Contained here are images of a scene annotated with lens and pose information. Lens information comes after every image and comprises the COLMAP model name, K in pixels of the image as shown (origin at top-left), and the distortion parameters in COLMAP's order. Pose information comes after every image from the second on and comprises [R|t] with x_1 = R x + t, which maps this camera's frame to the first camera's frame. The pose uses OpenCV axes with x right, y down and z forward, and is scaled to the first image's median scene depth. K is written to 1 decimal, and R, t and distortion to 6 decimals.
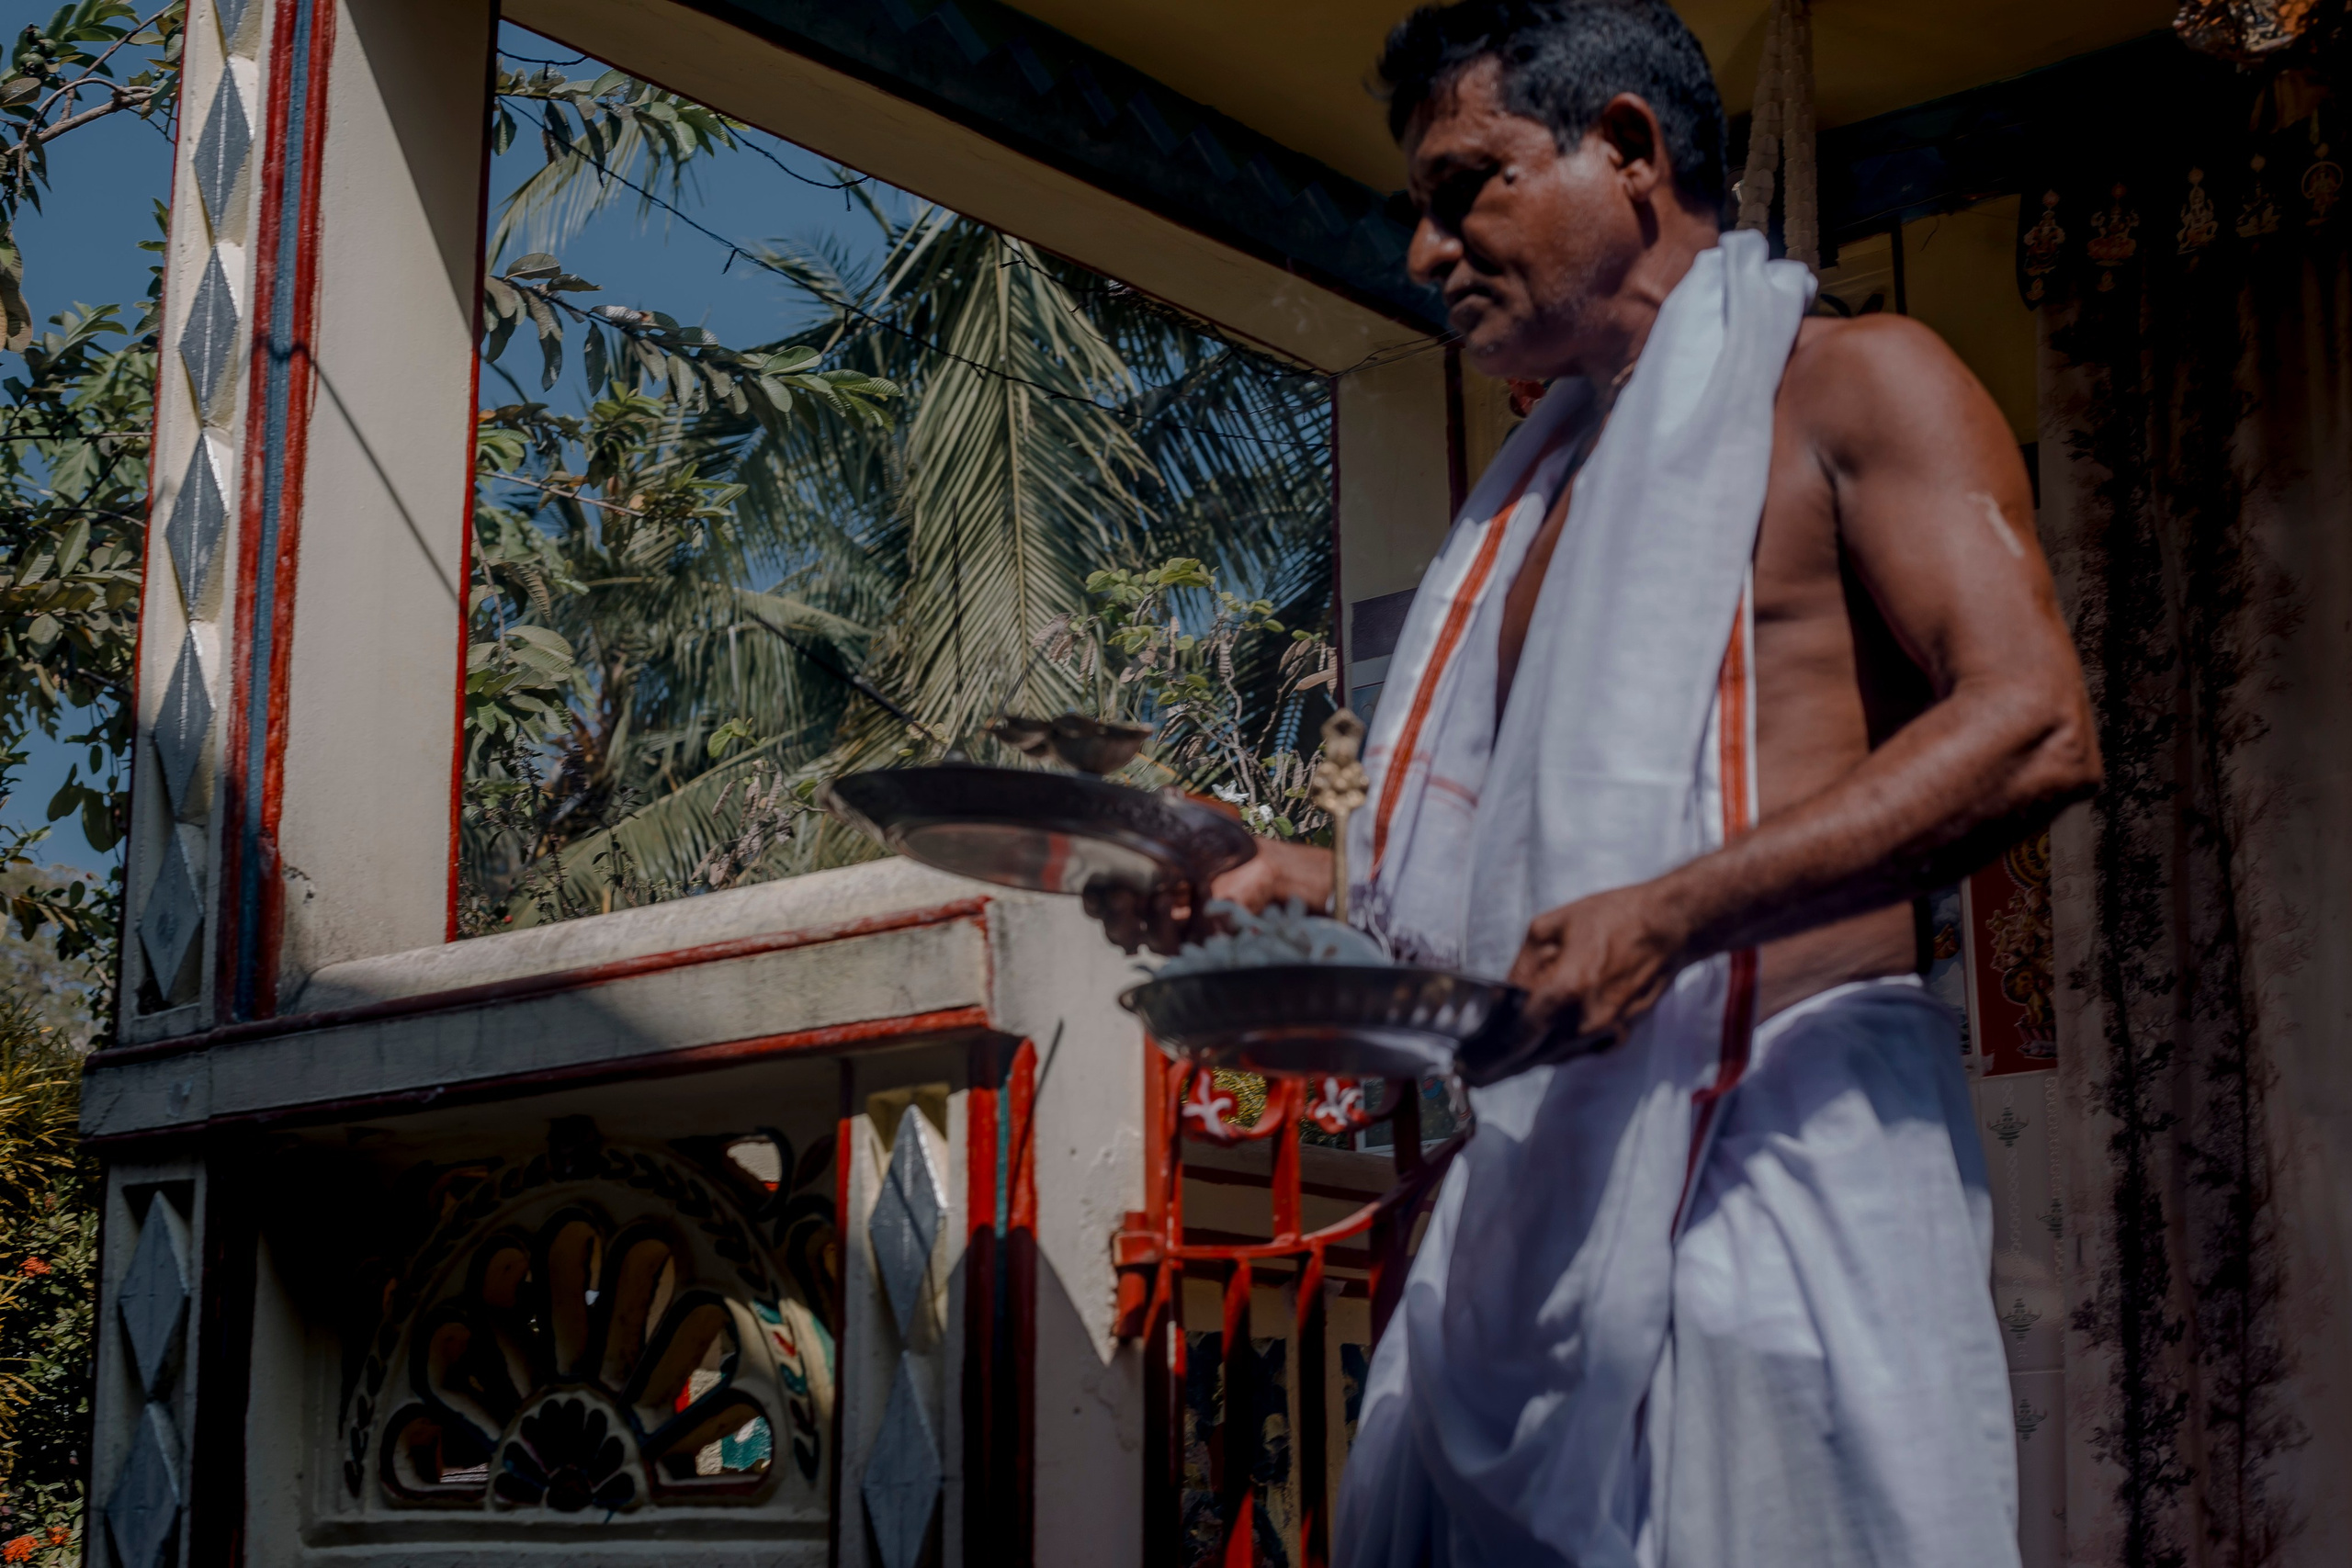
lens RADIAL K [[3411.7, 0, 1197.3], [0, 3411.7, 788.7], [0, 0, 1]] dist [-0.103973, -0.094557]
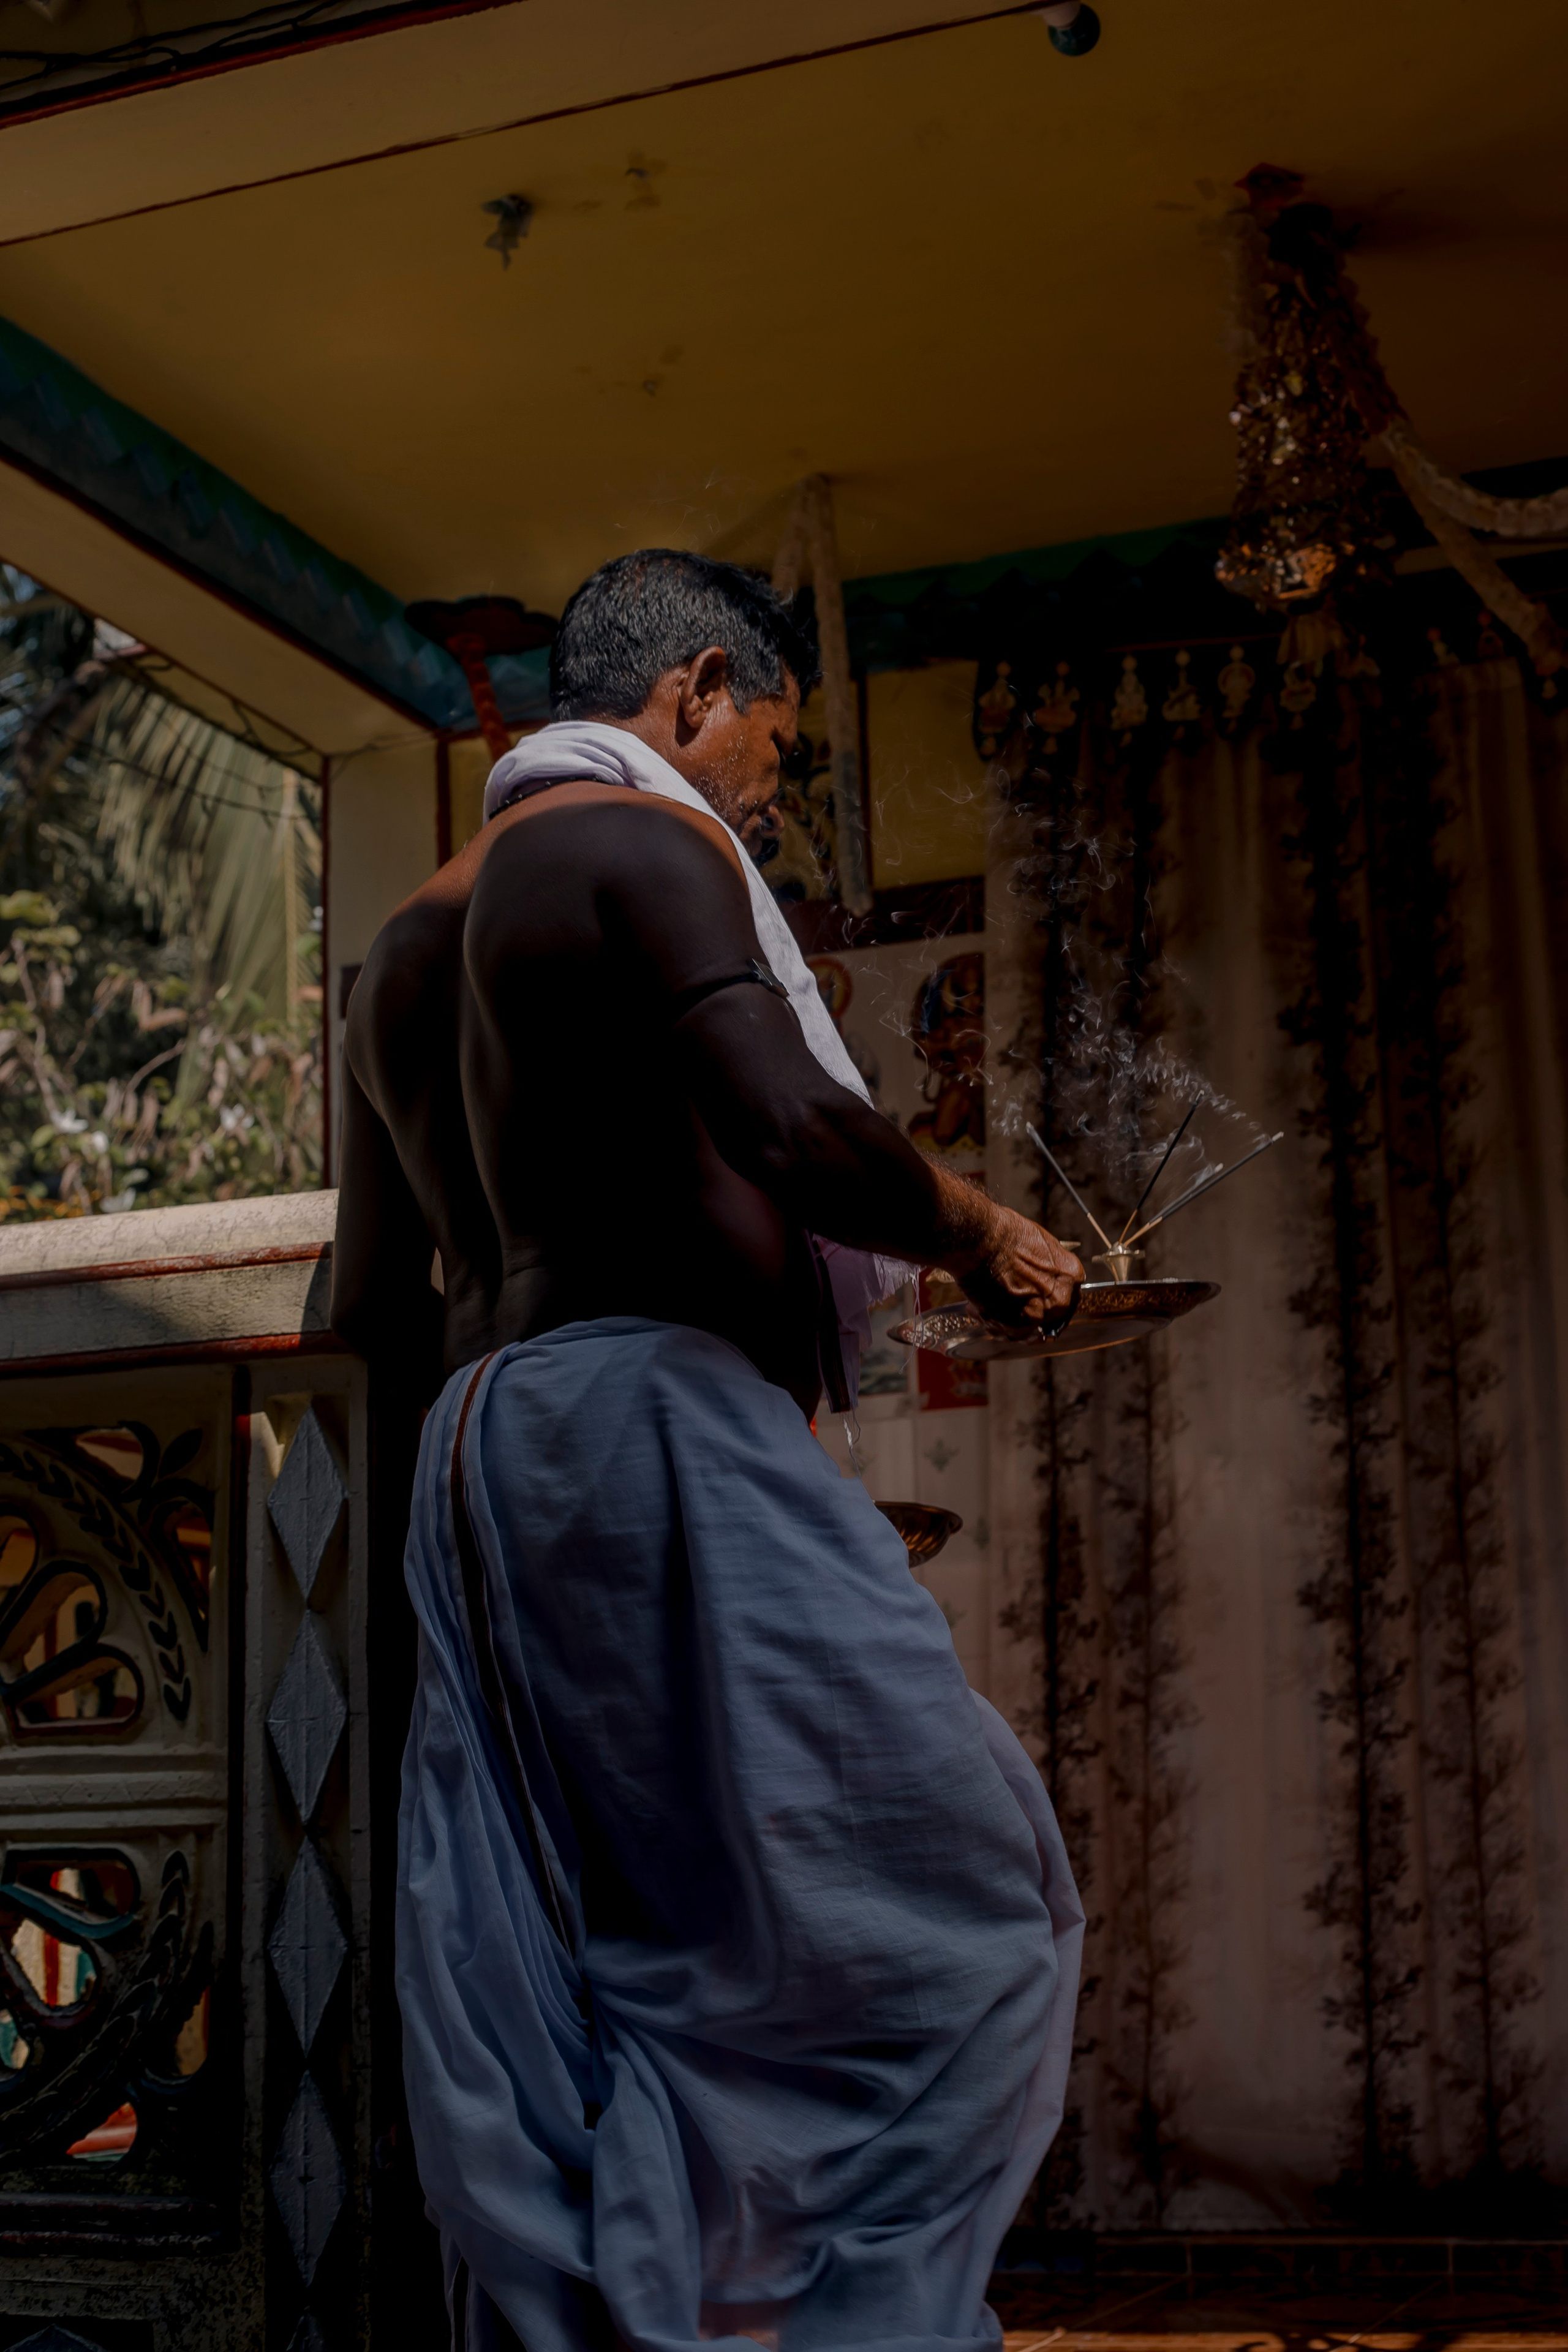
lens RADIAL K [[3412.0, 0, 779.7], [0, 3412.0, 1227.6], [0, 0, 1]] dist [-0.103973, -0.094557]
pose [[0.952346, 0.047606, 0.301280, -0.189266], [-0.057280, 0.998085, 0.023350, -0.004918], [-0.299592, -0.039494, 0.953250, -0.124270]]
